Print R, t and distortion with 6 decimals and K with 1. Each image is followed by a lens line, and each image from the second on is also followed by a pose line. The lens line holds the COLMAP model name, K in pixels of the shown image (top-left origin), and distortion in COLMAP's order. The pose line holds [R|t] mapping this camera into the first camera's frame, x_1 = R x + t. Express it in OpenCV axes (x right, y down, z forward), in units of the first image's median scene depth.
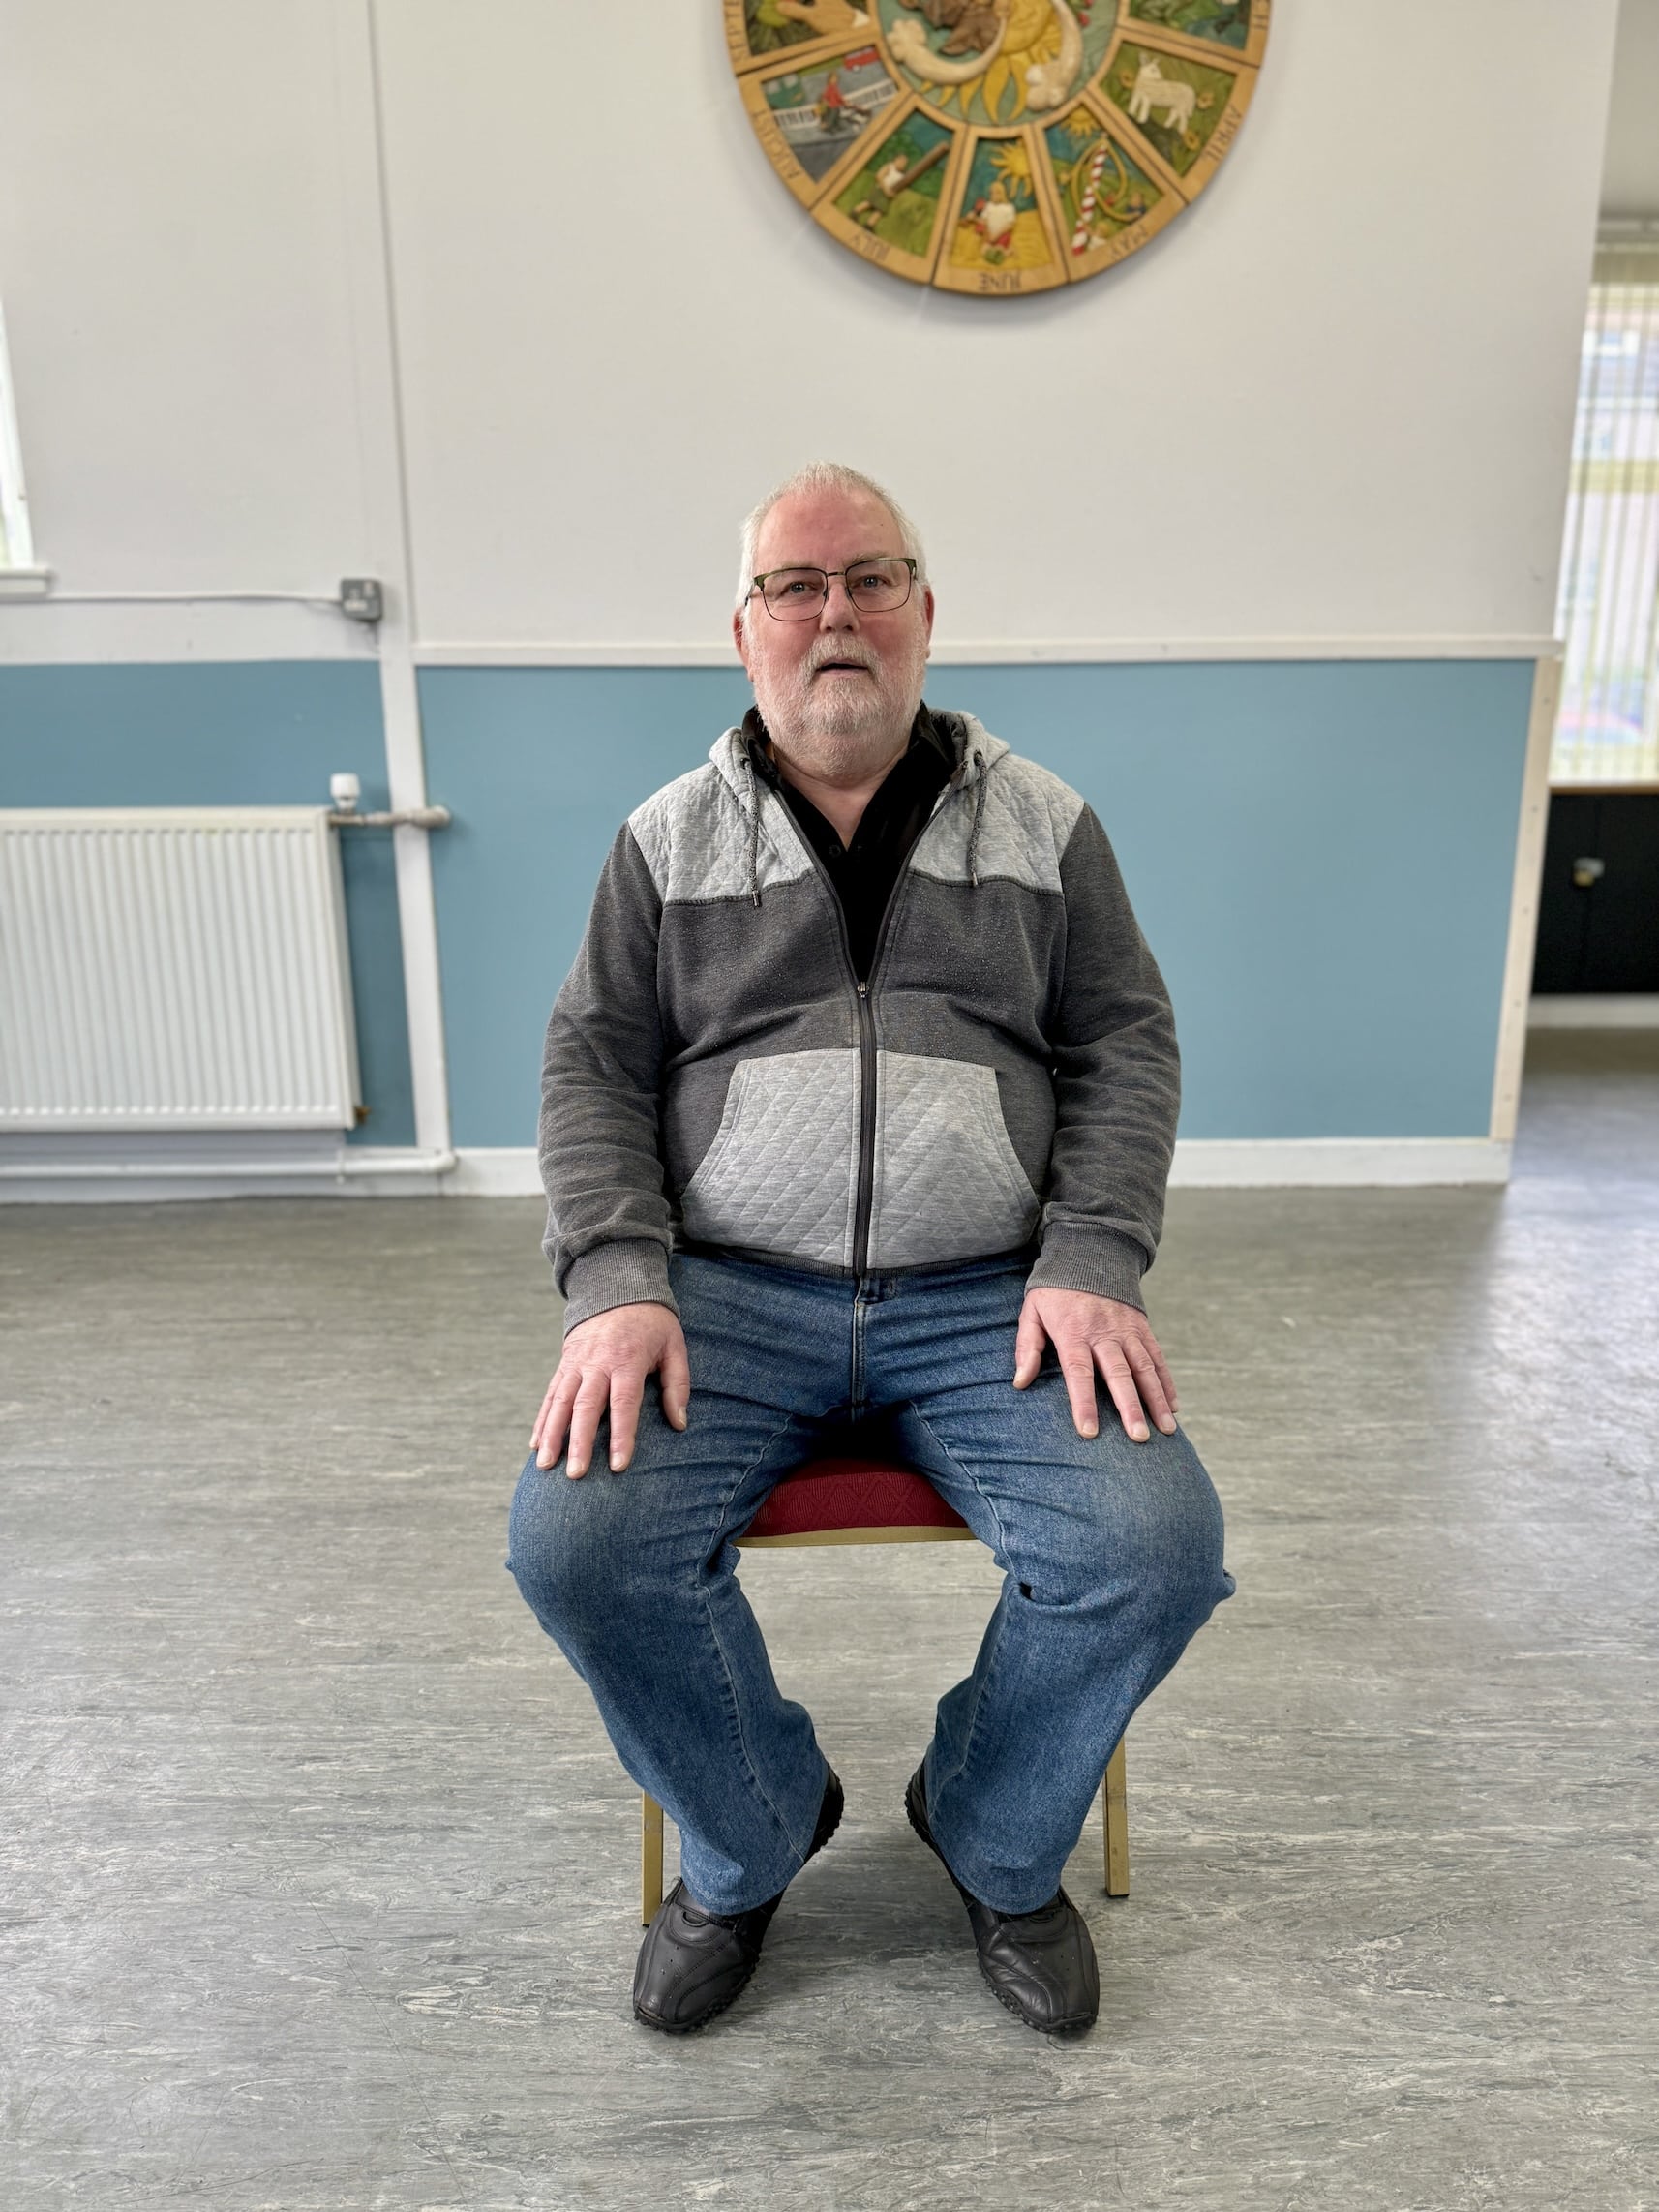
lens RADIAL K [[1562.2, 0, 829.5], [0, 1562.2, 1106.0], [0, 0, 1]] dist [0.002492, -0.001760]
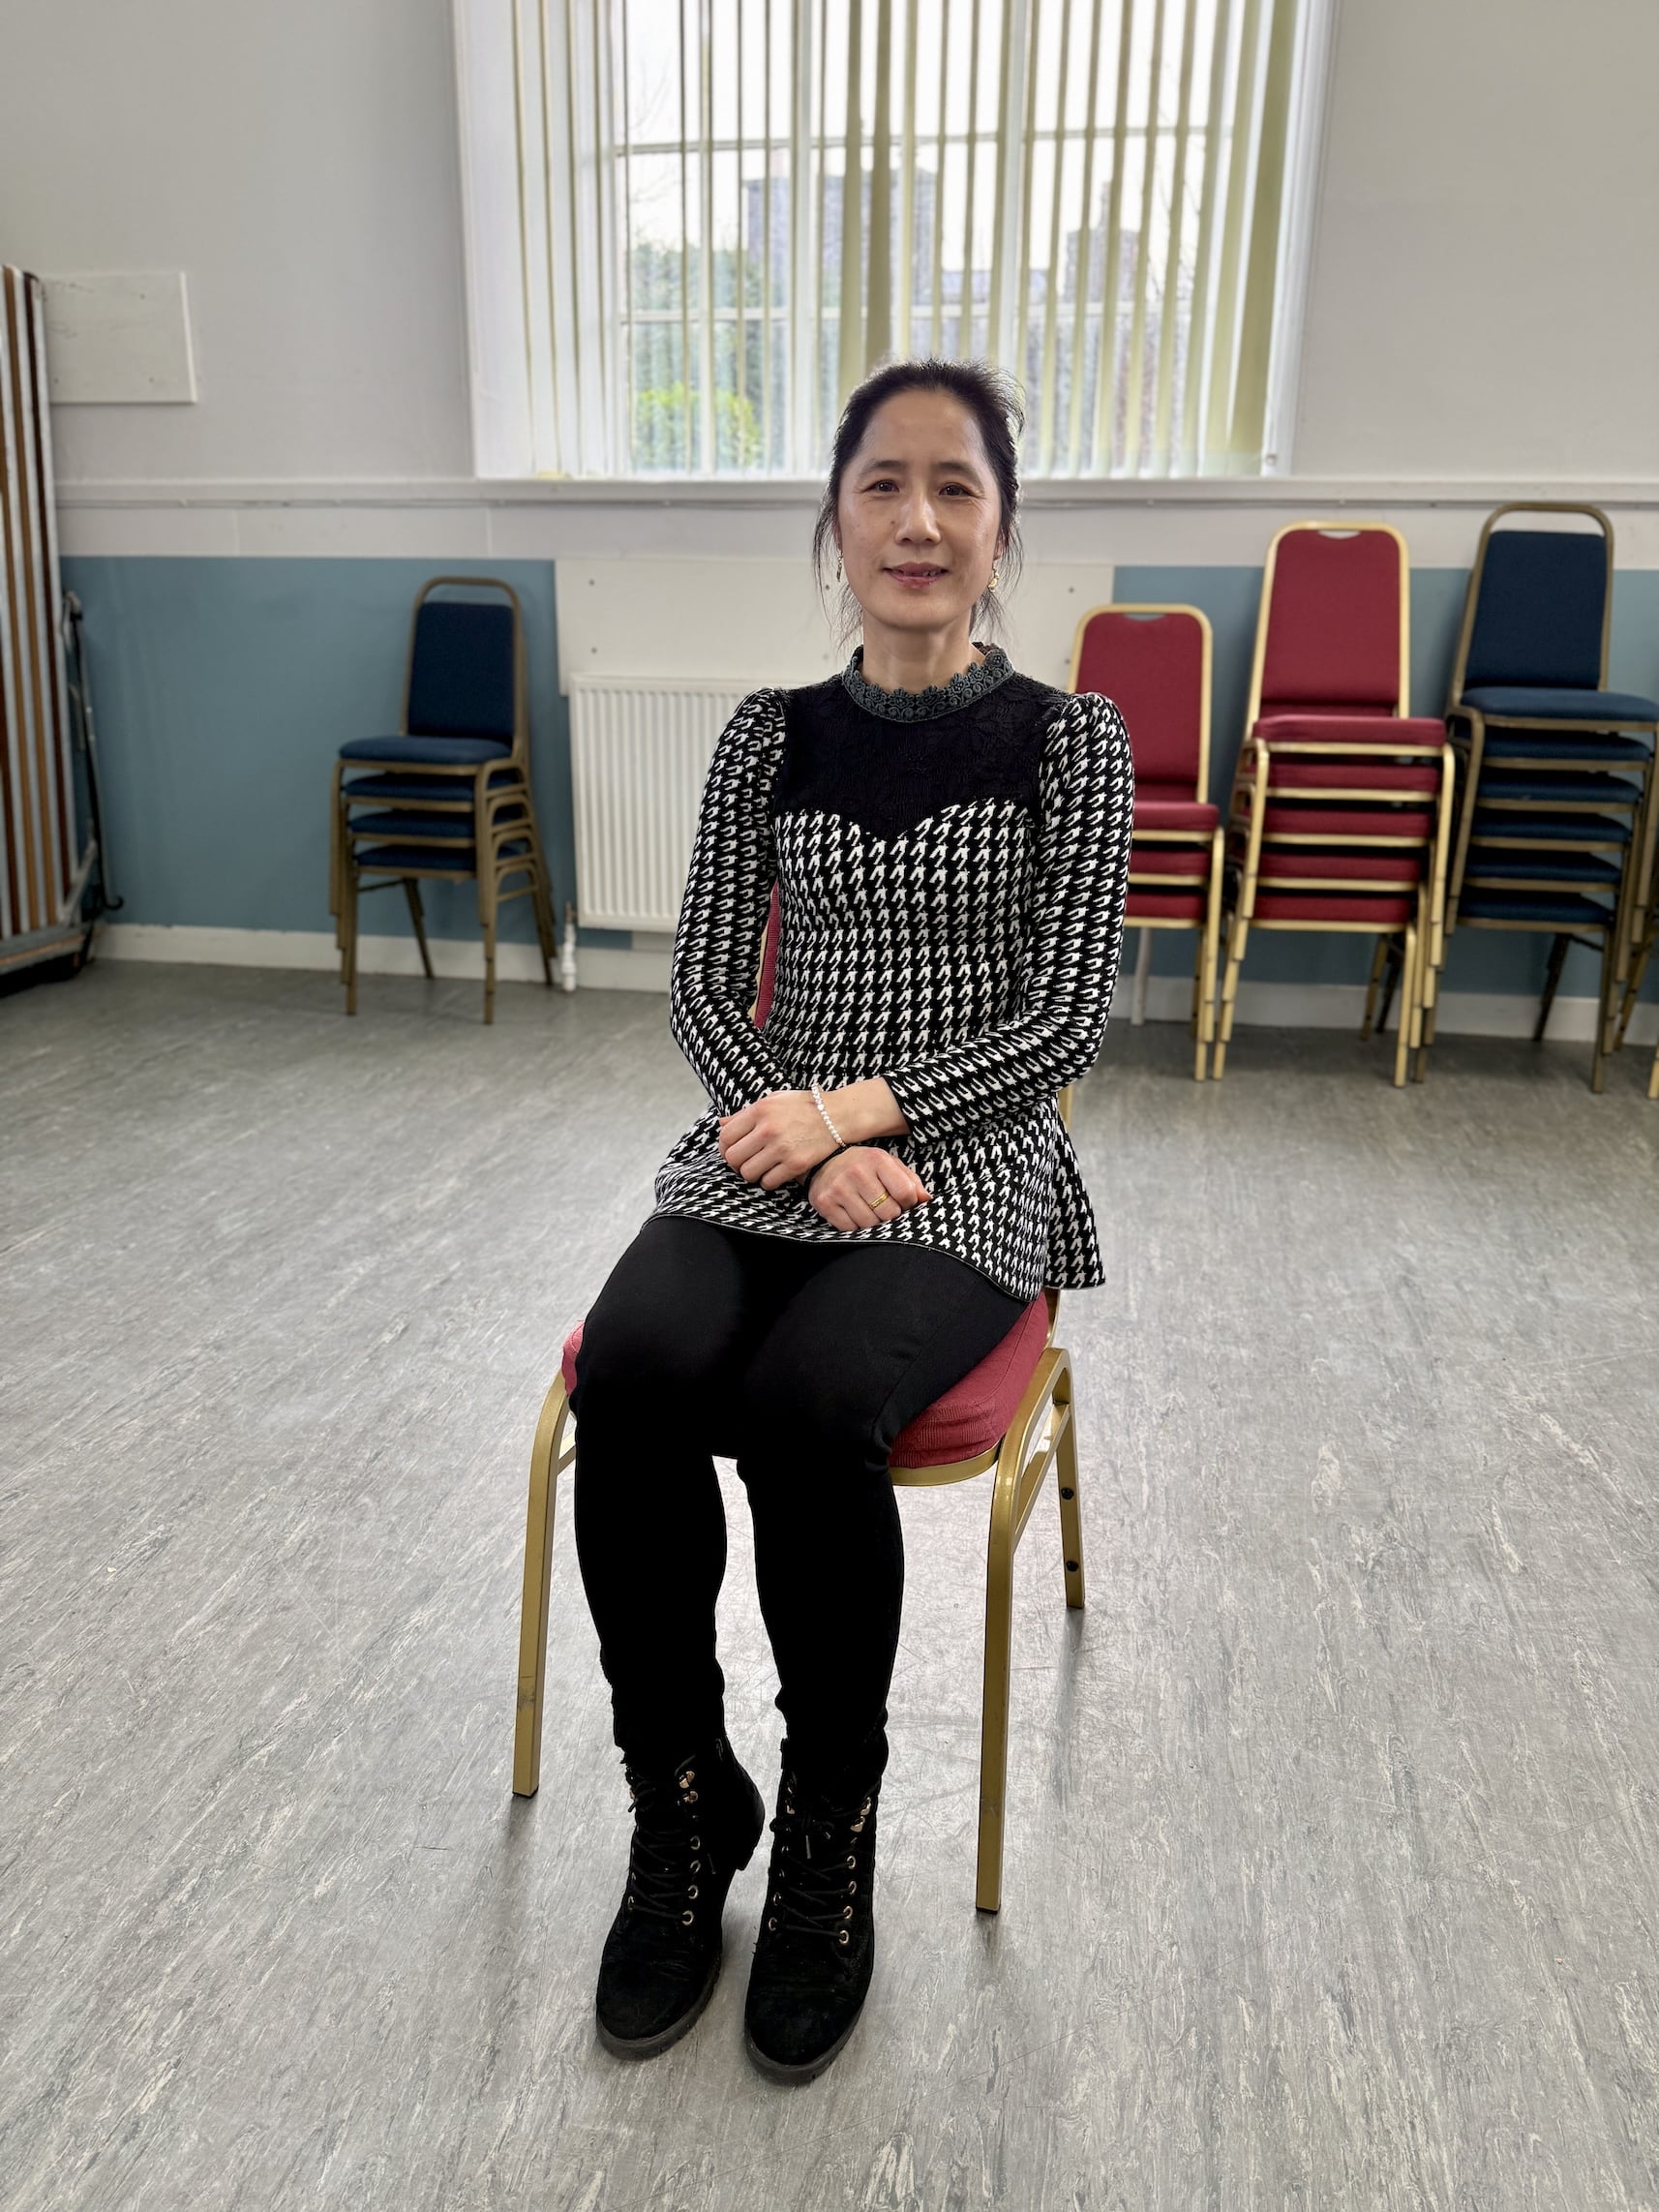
lens RADIAL K [[1562.2, 0, 829.5], [0, 1562.2, 1106.0], [0, 0, 1]] dist [0.002492, -0.001760]
pose [[-0.178226, 0.302516, -0.936333, 0.153377], [-0.254080, 0.905149, 0.340804, -0.088950], [0.950620, 0.298644, -0.084457, 0.386242]]
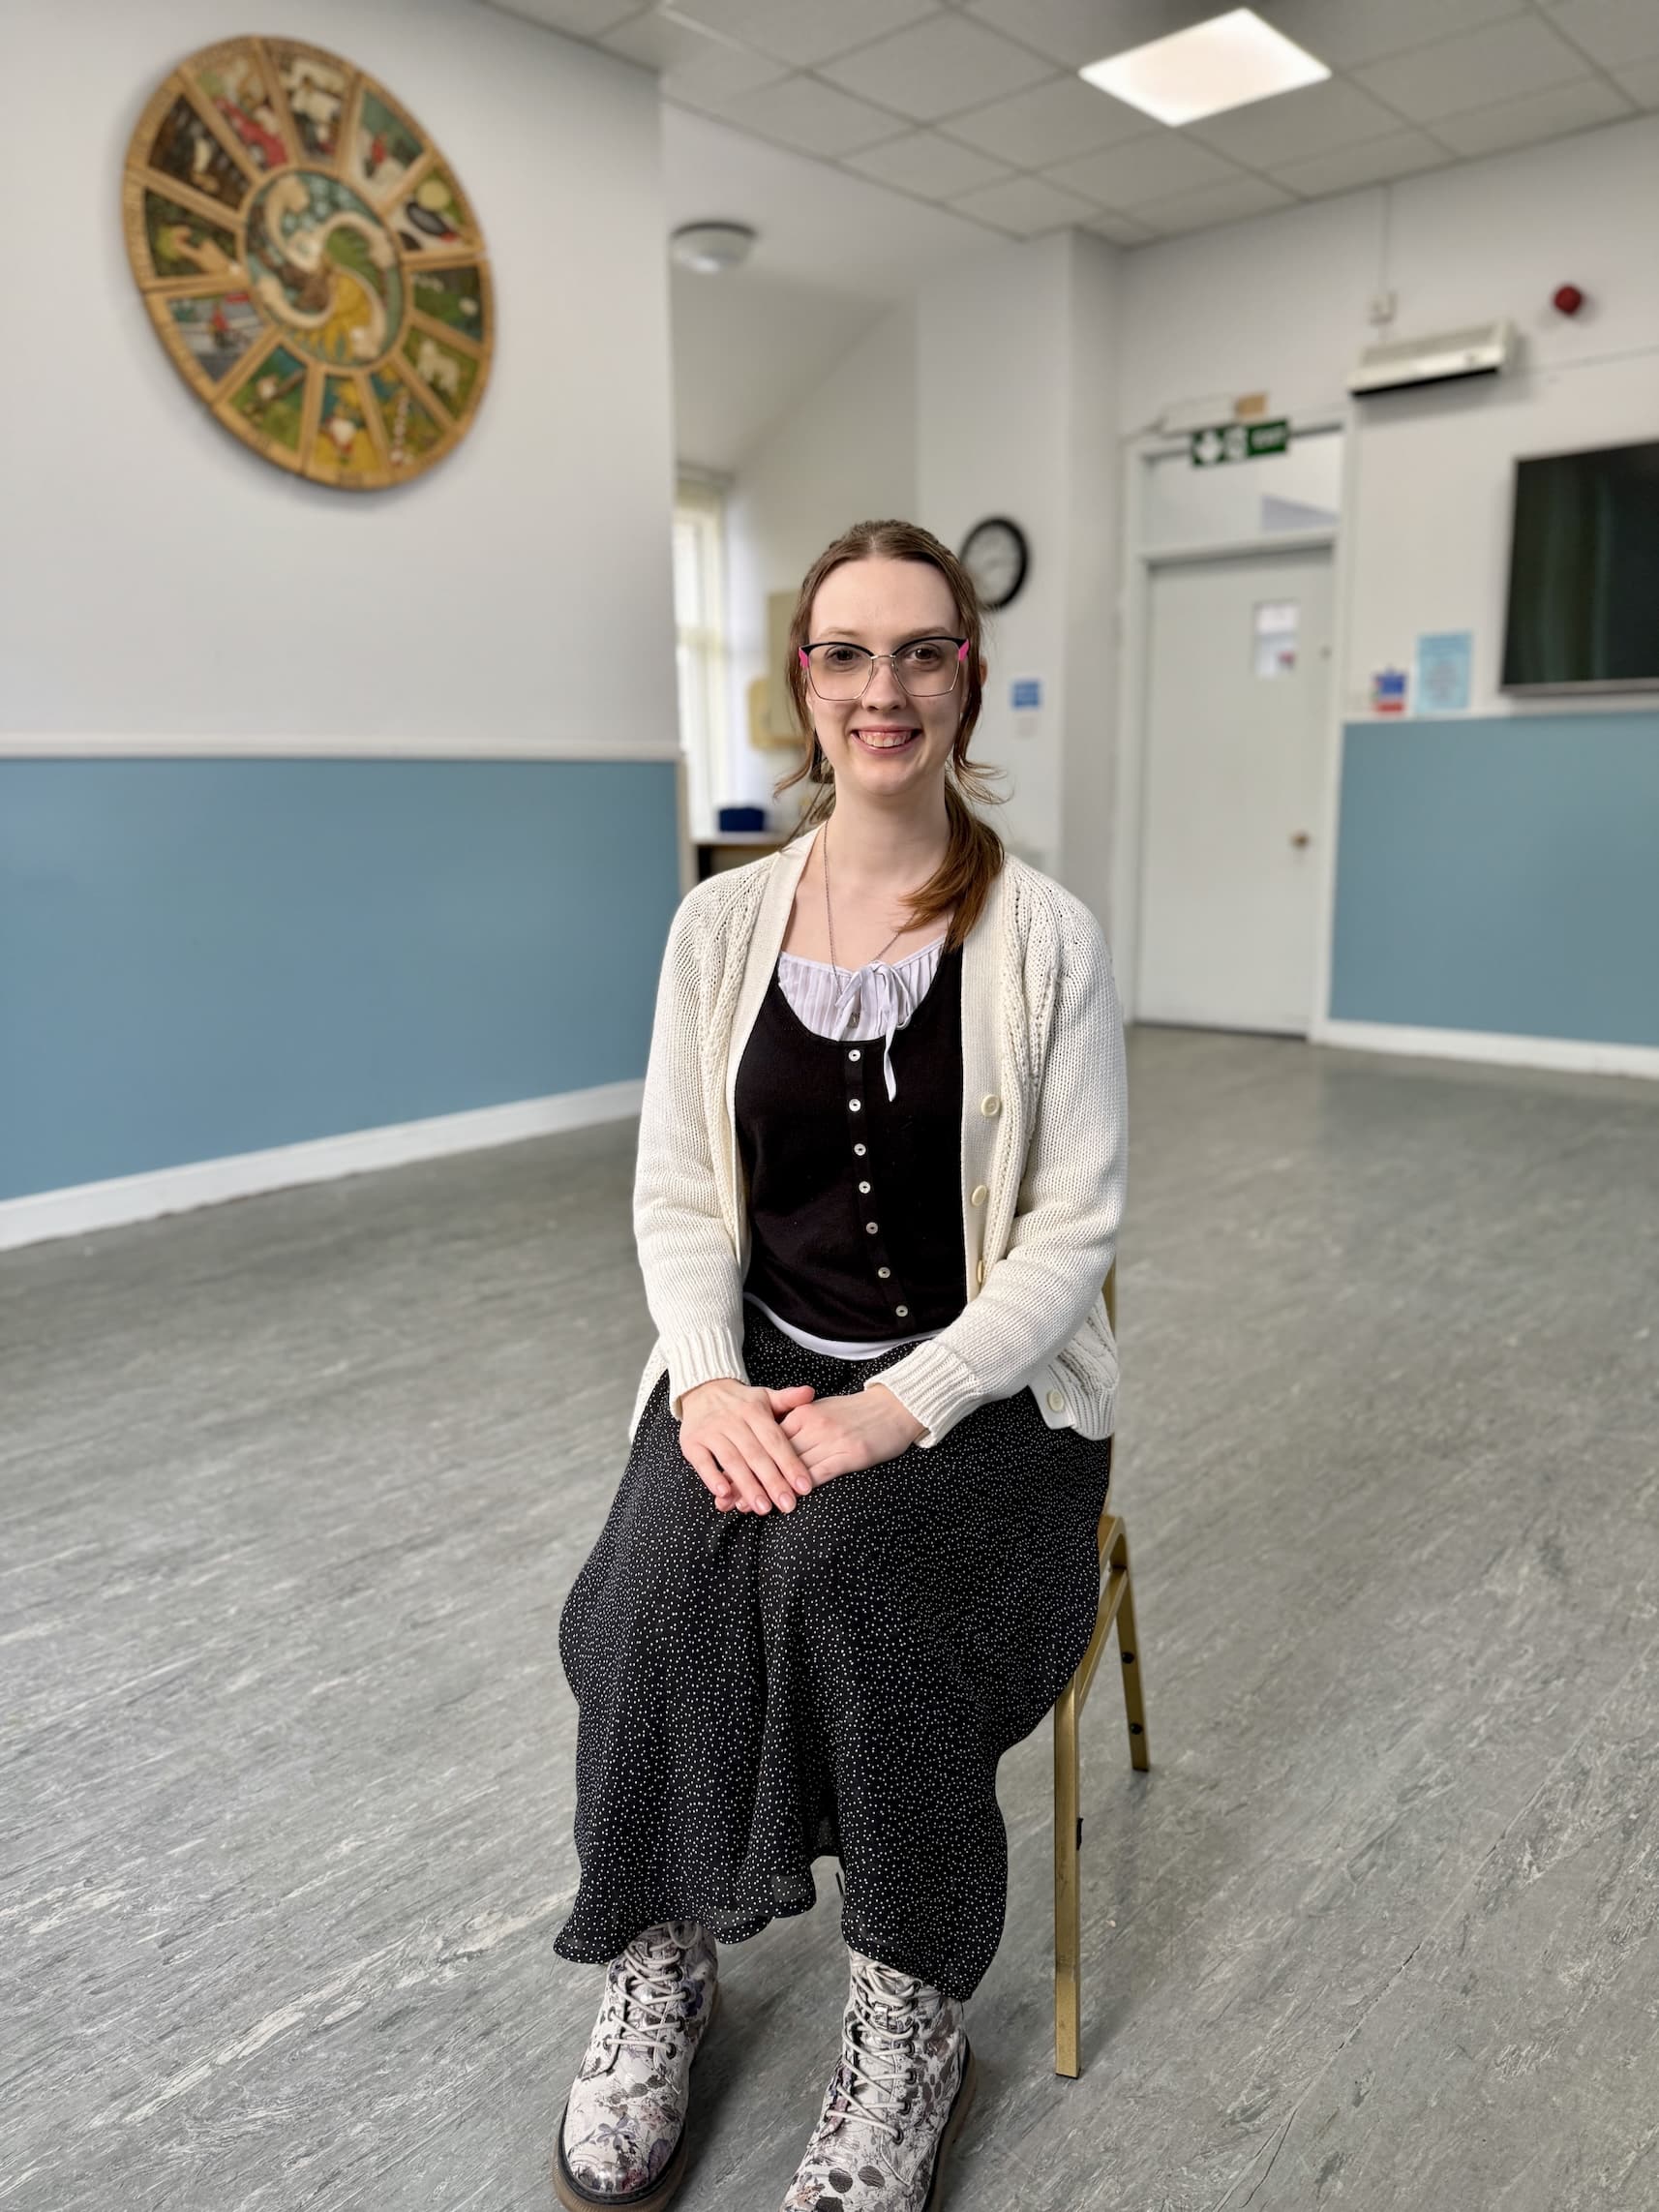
lens RADIAL K [[1562.2, 0, 829.5], [0, 1562.2, 1106.0], [0, 0, 1]] dist [0.002492, -0.001760]
pose [[0.693731, -0.151679, 0.704082, -0.648720], [0.187582, 0.981886, 0.026702, 0.045348], [-0.695378, 0.113549, 0.709617, -0.184082]]
